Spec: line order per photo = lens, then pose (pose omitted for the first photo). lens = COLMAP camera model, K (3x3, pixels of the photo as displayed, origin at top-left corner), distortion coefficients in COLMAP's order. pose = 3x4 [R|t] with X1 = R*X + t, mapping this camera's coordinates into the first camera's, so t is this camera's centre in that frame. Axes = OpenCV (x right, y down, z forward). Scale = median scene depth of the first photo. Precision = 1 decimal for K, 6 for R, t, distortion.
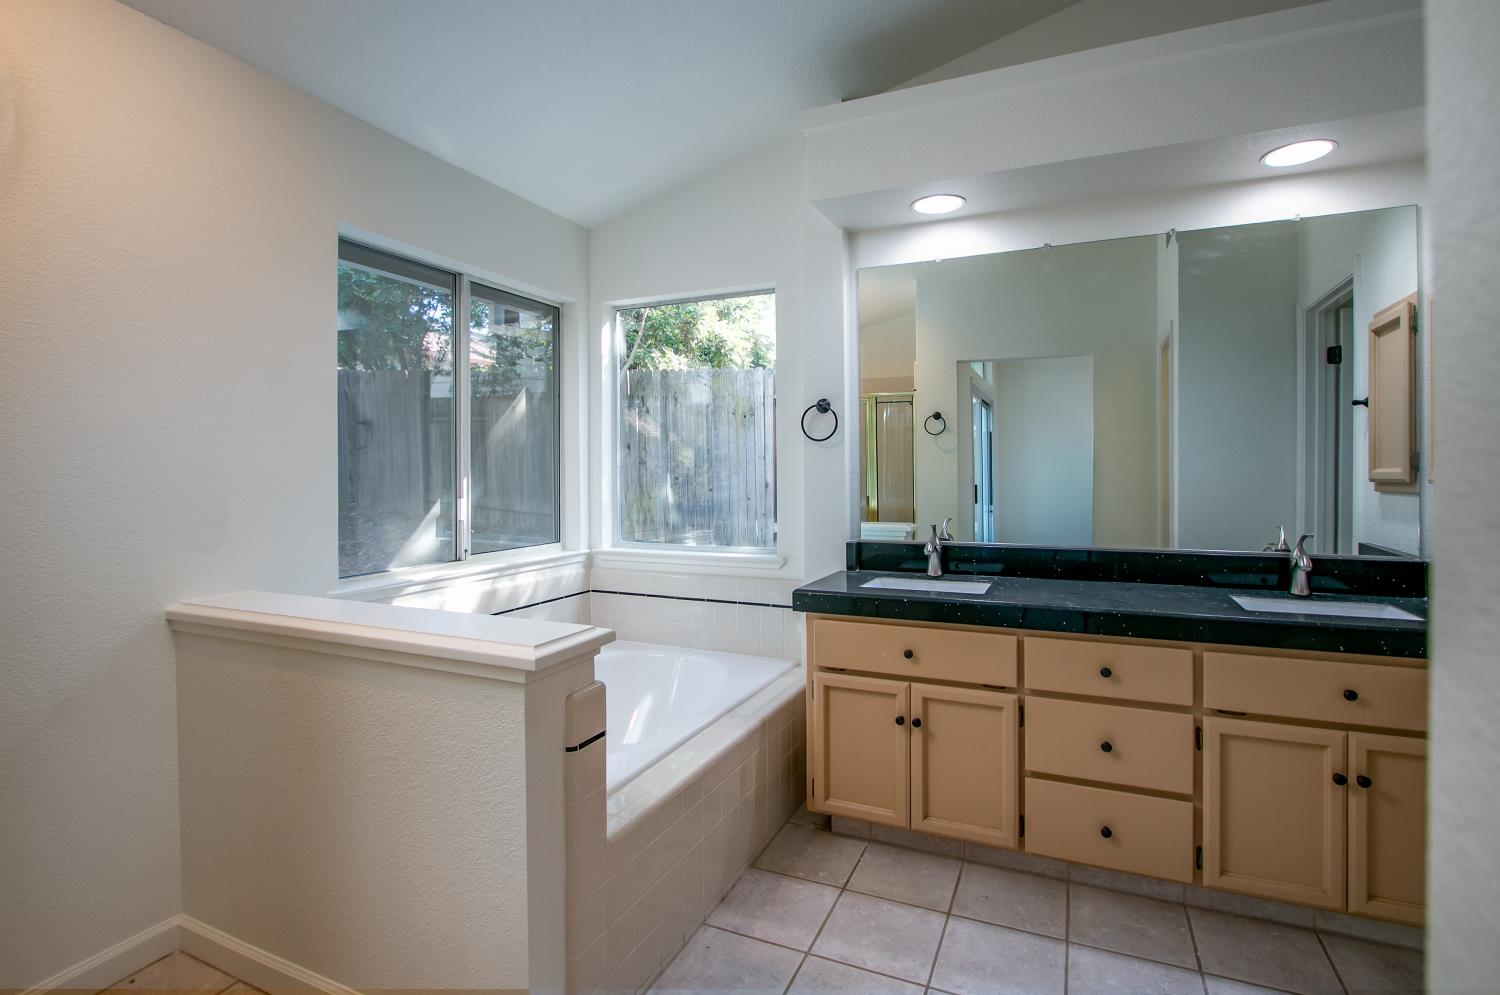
lens RADIAL K [[693.1, 0, 752.5], [0, 693.1, 473.1], [0, 0, 1]] dist [-0.003573, -0.000413]
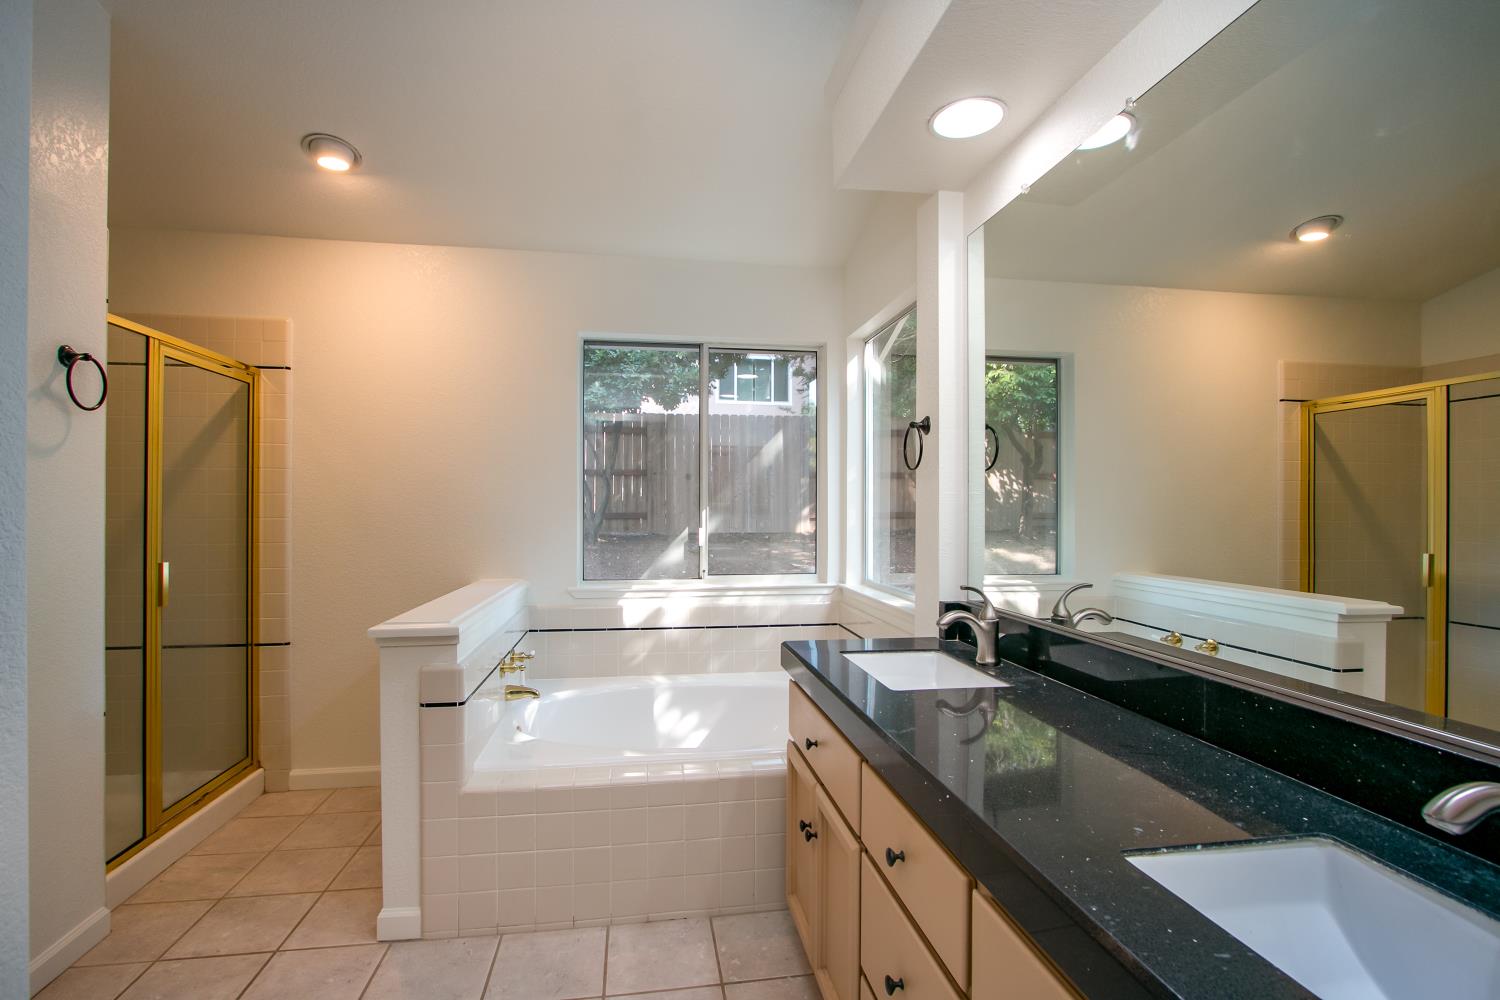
lens RADIAL K [[703.2, 0, 750.0], [0, 703.2, 500.0], [0, 0, 1]] dist [0.001809, 0.000243]
pose [[0.549607, 0.002152, -0.835421, 0.658984], [-0.007203, 0.999972, -0.002163, -0.009902], [0.835392, 0.007206, 0.549607, 0.390716]]
